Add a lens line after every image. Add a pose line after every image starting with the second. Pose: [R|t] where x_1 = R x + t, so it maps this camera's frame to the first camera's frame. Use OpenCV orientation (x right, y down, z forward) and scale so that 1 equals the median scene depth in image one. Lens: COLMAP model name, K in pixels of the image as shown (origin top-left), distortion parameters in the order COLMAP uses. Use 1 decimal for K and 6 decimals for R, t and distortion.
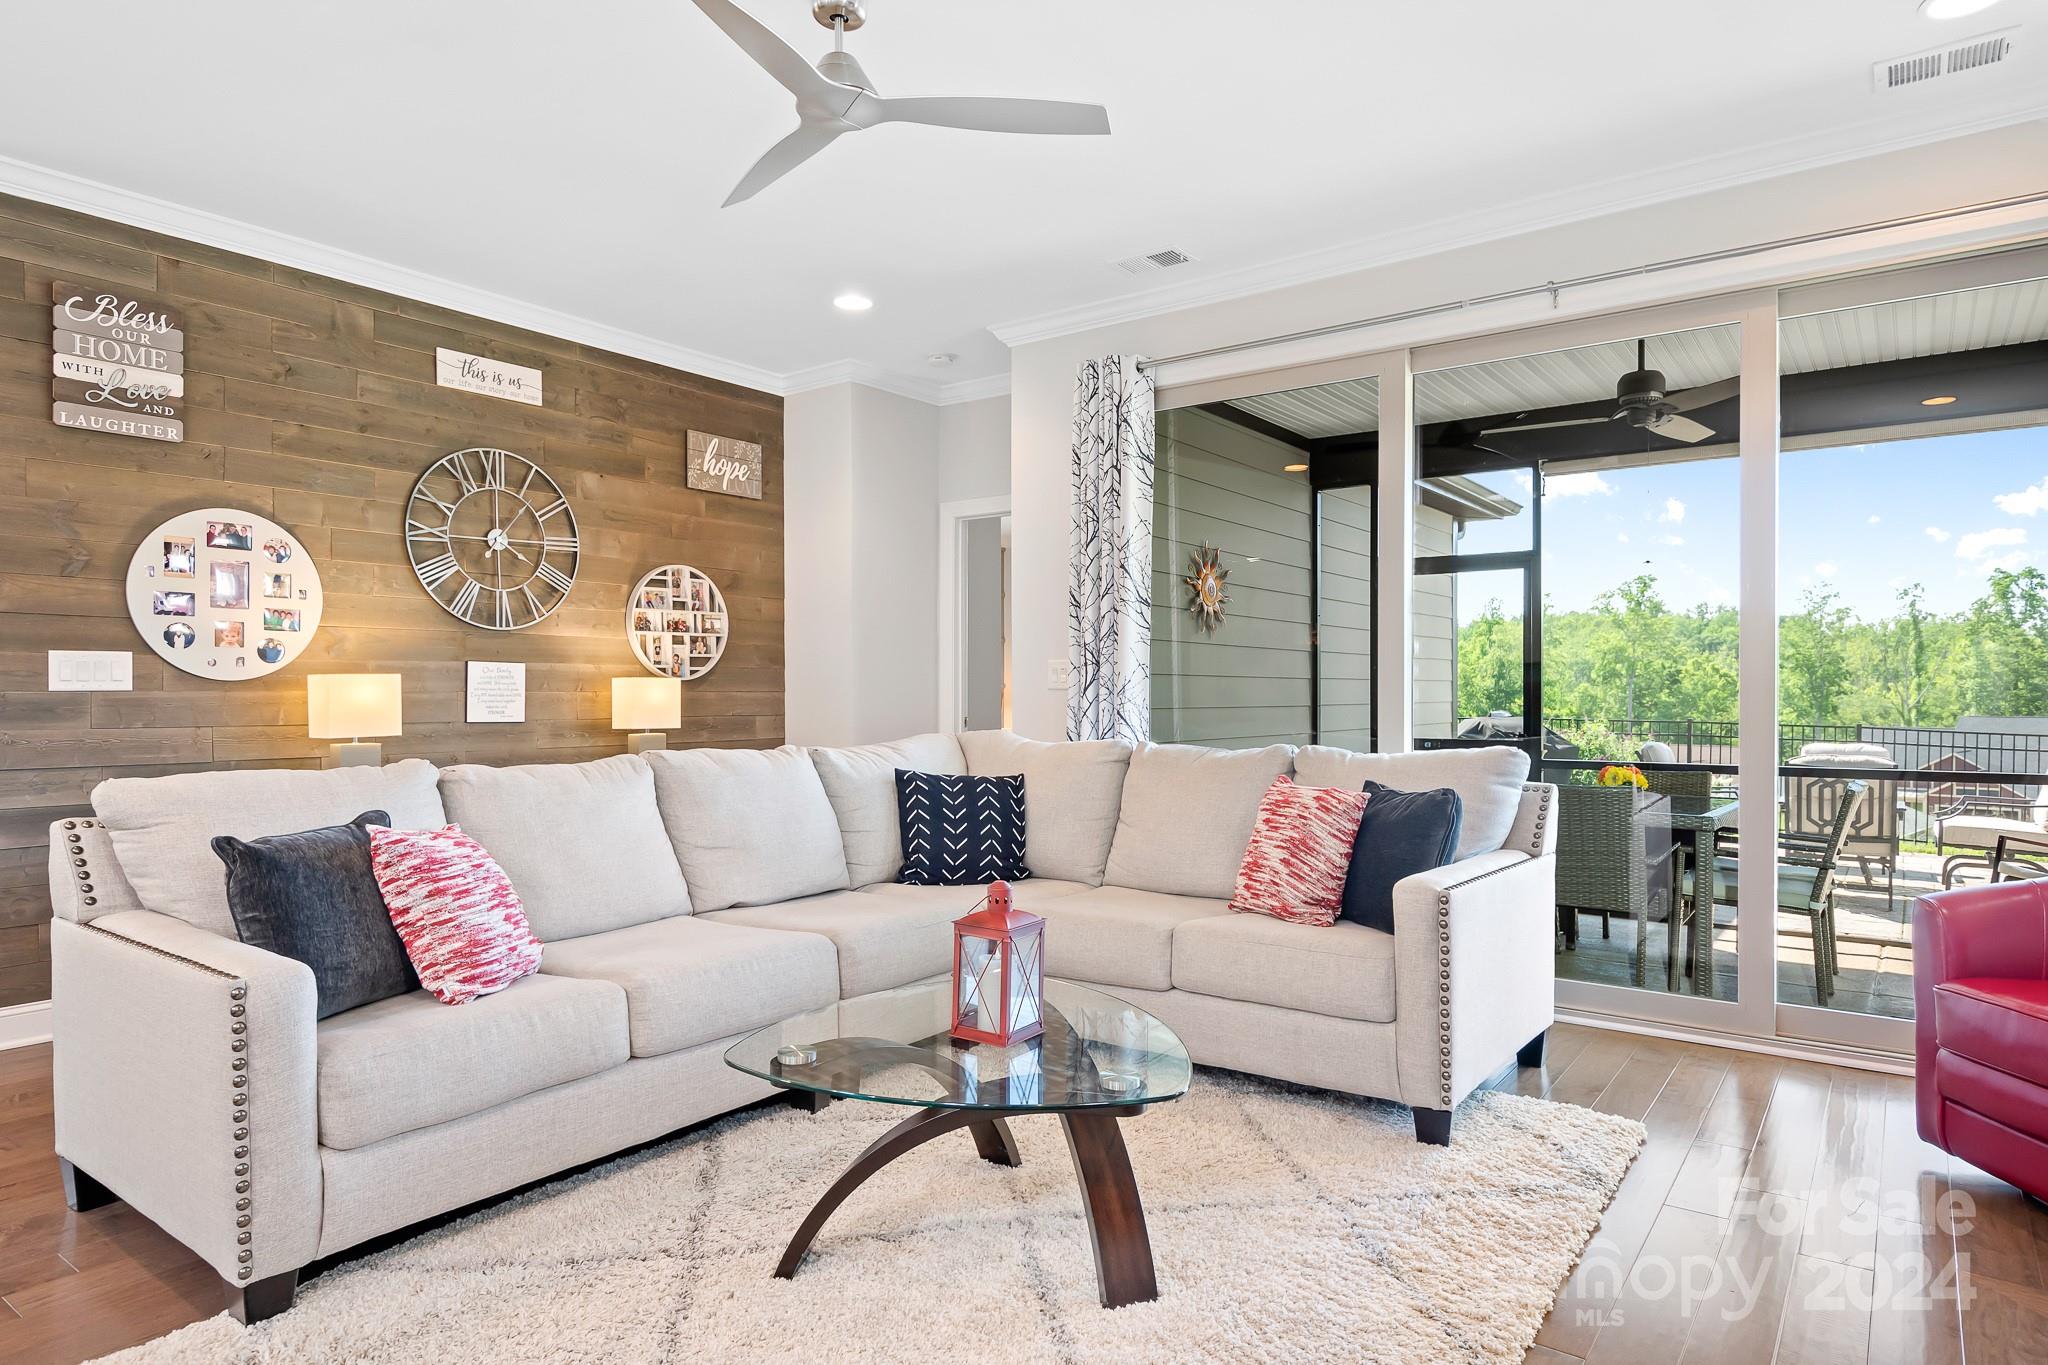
lens RADIAL K [[1168.3, 0, 1034.8], [0, 1168.3, 689.7], [0, 0, 1]] dist [0.005946, -0.013543]
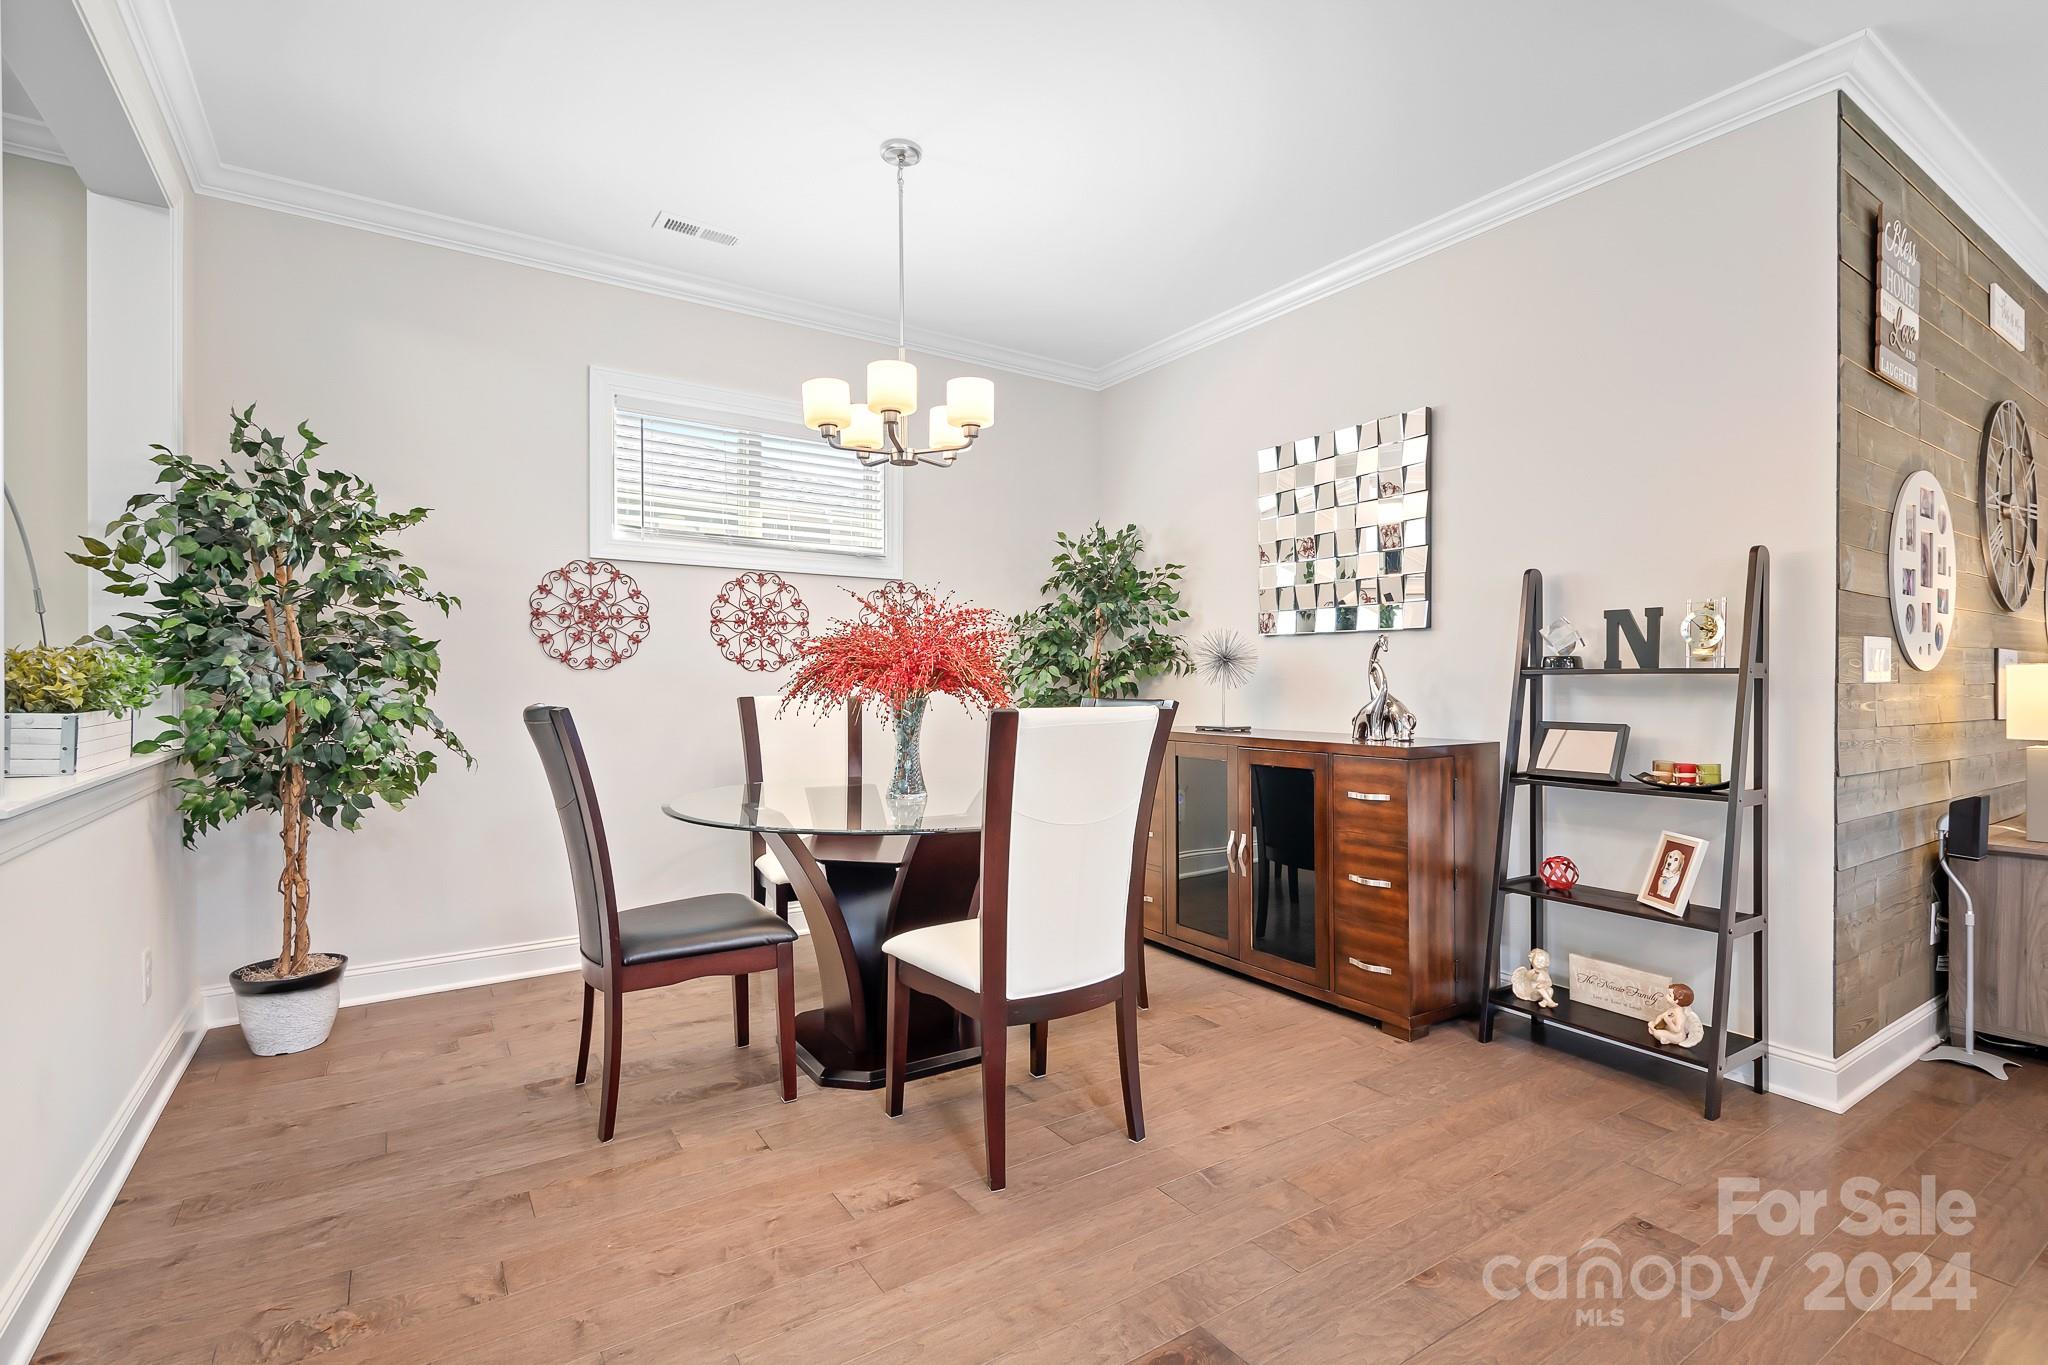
lens RADIAL K [[942.6, 0, 1030.6], [0, 942.6, 682.4], [0, 0, 1]] dist [0.003857, -0.004183]
pose [[0.937678, 0.002206, -0.347498, -0.914551], [-0.001167, 0.999994, 0.003200, -0.000800], [0.347503, -0.002595, 0.937675, 0.096838]]
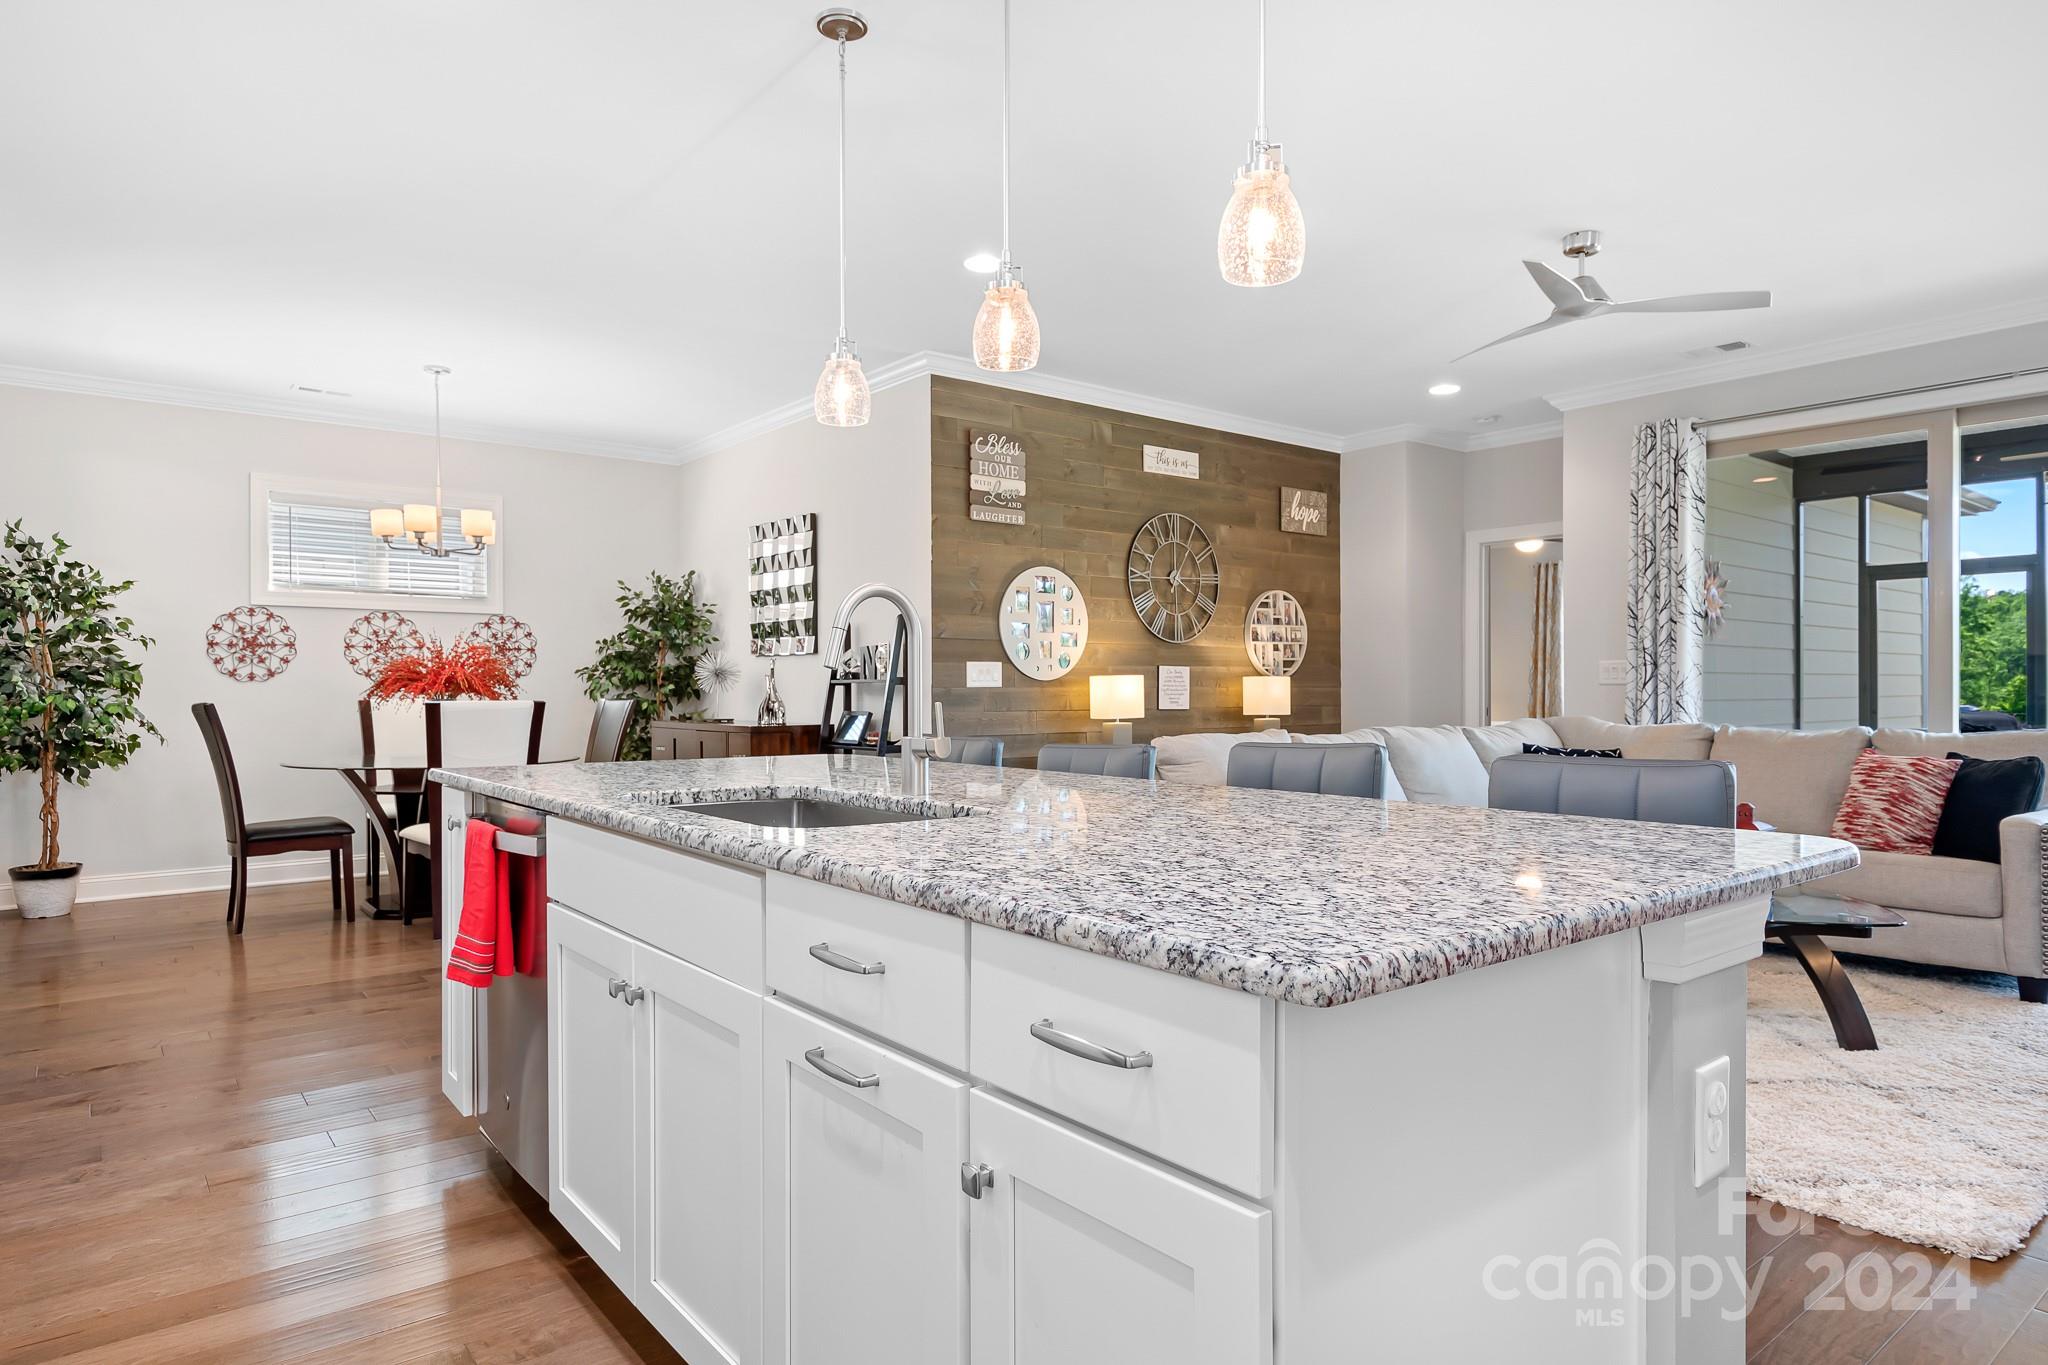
lens RADIAL K [[1168.3, 0, 1024.7], [0, 1168.3, 689.2], [0, 0, 1]] dist [0.005946, -0.013543]
pose [[0.964372, -0.002101, -0.264542, -0.270654], [0.002933, 0.999992, 0.002749, -0.000459], [0.264534, -0.003427, 0.964370, -0.398044]]
